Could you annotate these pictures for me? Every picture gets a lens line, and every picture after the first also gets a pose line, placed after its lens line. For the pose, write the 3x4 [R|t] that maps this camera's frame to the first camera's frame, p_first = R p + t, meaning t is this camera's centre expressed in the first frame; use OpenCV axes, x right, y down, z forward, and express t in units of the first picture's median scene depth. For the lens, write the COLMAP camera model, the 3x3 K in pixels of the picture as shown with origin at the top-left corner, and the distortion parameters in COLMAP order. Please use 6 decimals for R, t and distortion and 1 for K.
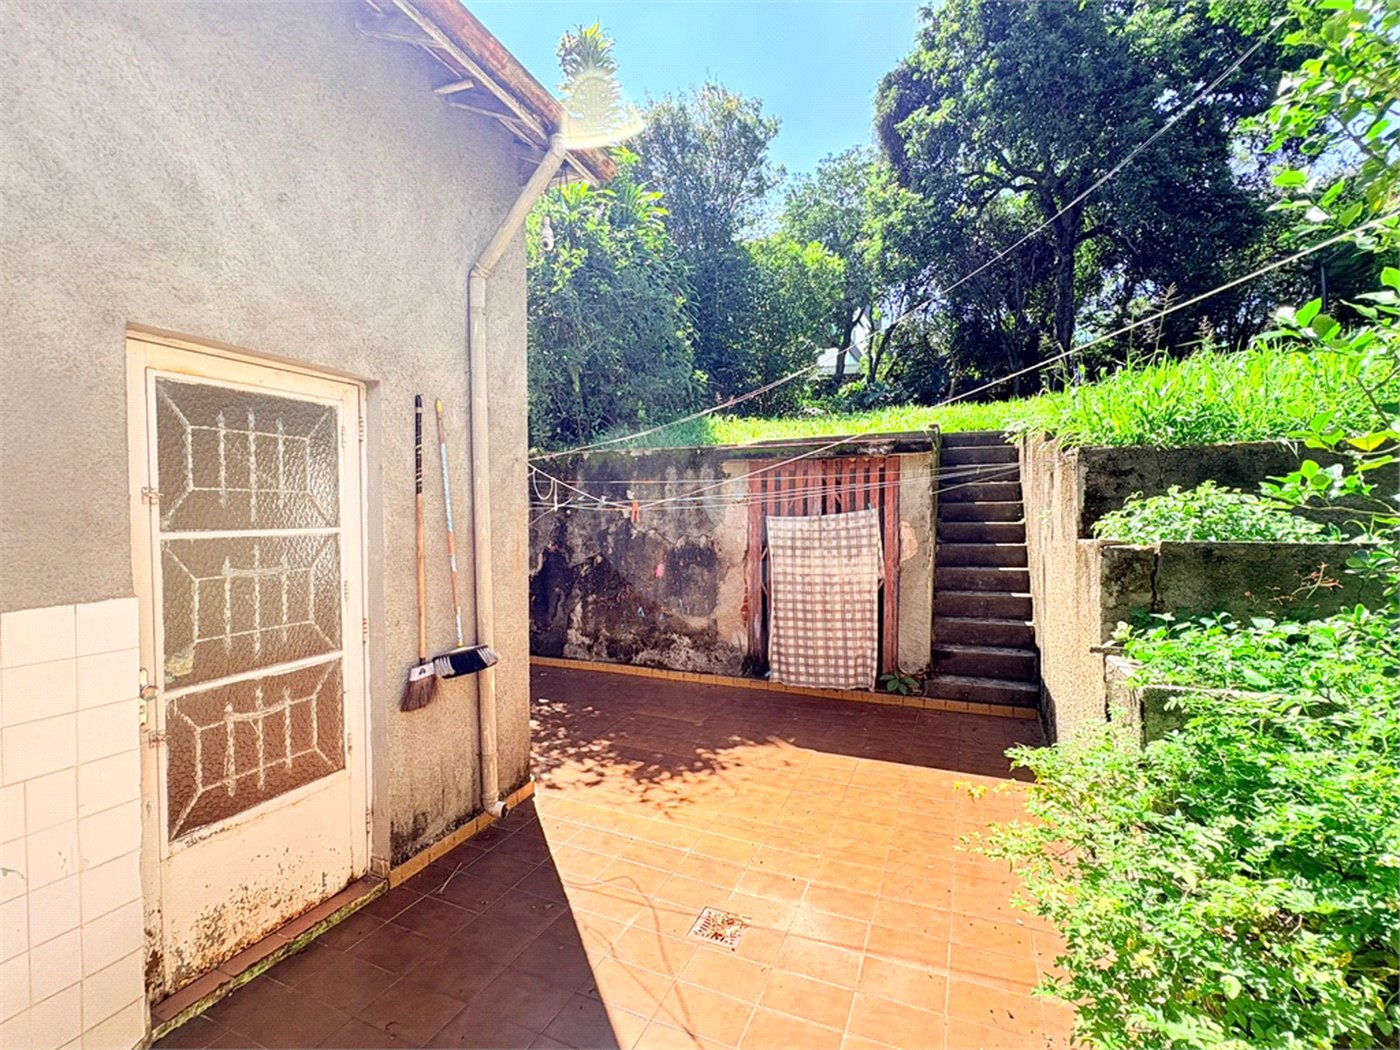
lens RADIAL K [[647.4, 0, 698.5], [0, 647.4, 527.9], [0, 0, 1]] dist [-0.002985, 0.002353]
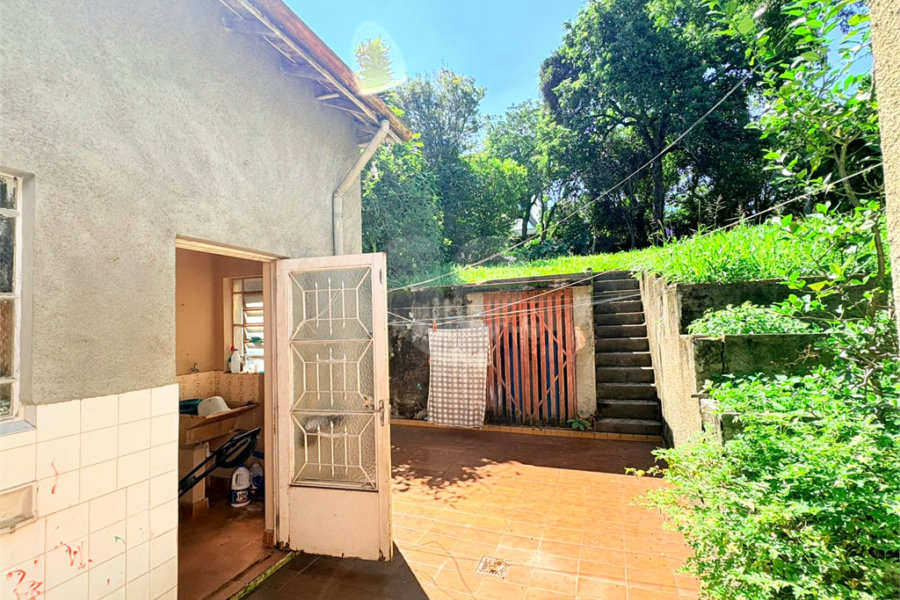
lens RADIAL K [[415.3, 0, 450.6], [0, 415.3, 302.4], [0, 0, 1]] dist [-0.001116, 0.002204]
pose [[0.998890, -0.027144, 0.038508, -0.062946], [0.029838, 0.997015, -0.071206, -0.006522], [-0.036460, 0.072276, 0.996718, -0.091543]]
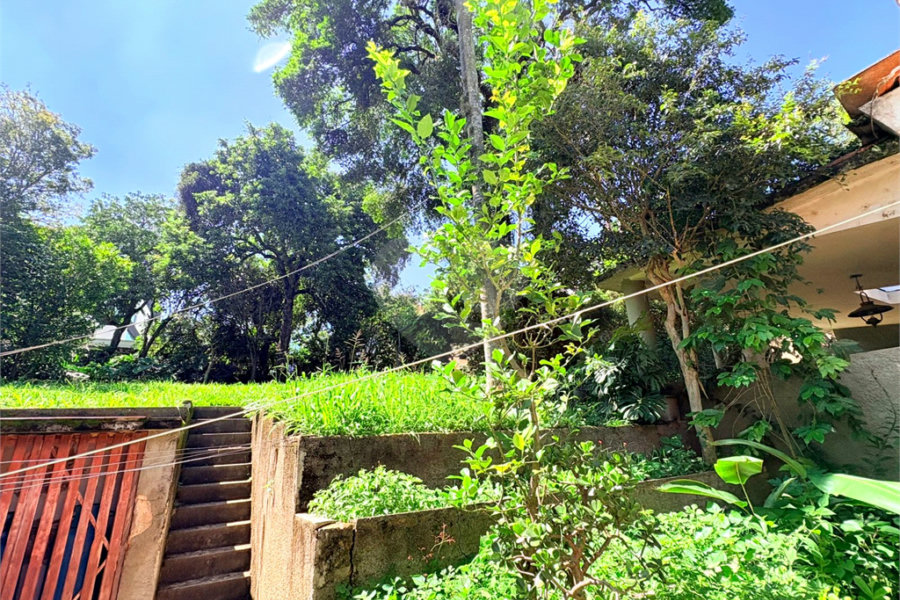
lens RADIAL K [[415.3, 0, 449.0], [0, 415.3, 301.8], [0, 0, 1]] dist [-0.001116, 0.002204]
pose [[0.627729, 0.231094, 0.743338, 0.061473], [0.059444, 0.937898, -0.341779, -0.053325], [-0.776159, 0.258731, 0.575009, 0.149368]]
